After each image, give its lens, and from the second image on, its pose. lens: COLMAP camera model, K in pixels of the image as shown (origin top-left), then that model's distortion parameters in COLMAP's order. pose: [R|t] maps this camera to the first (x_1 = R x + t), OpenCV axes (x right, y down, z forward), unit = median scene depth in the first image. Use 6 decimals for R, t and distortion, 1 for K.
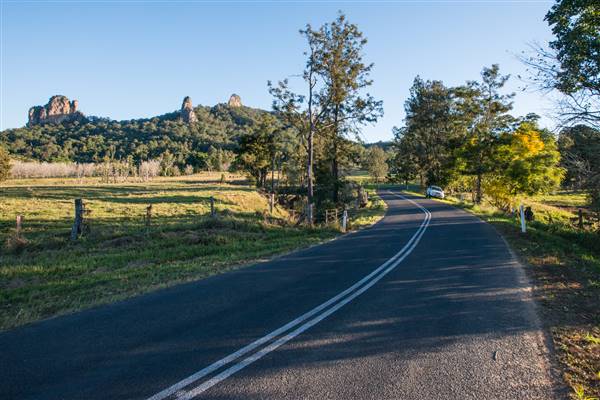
lens RADIAL K [[337.0, 0, 299.2], [0, 337.0, 194.3], [0, 0, 1]] dist [-0.002121, -0.004078]
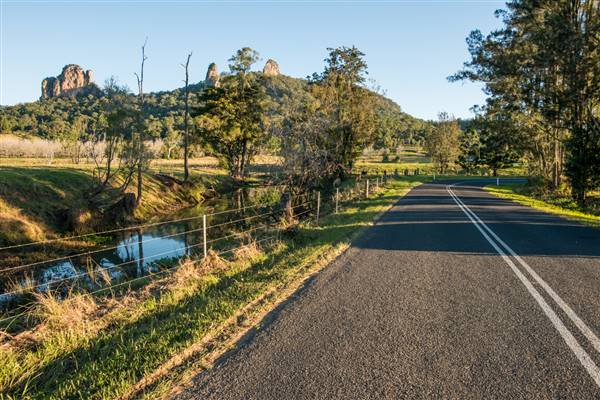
lens RADIAL K [[380.3, 0, 297.6], [0, 380.3, 197.8], [0, 0, 1]] dist [-0.009546, 0.001650]
pose [[0.984916, 0.038782, -0.168630, 0.039894], [-0.033639, 0.998881, 0.033251, -0.001906], [0.169731, -0.027076, 0.985118, 0.123198]]
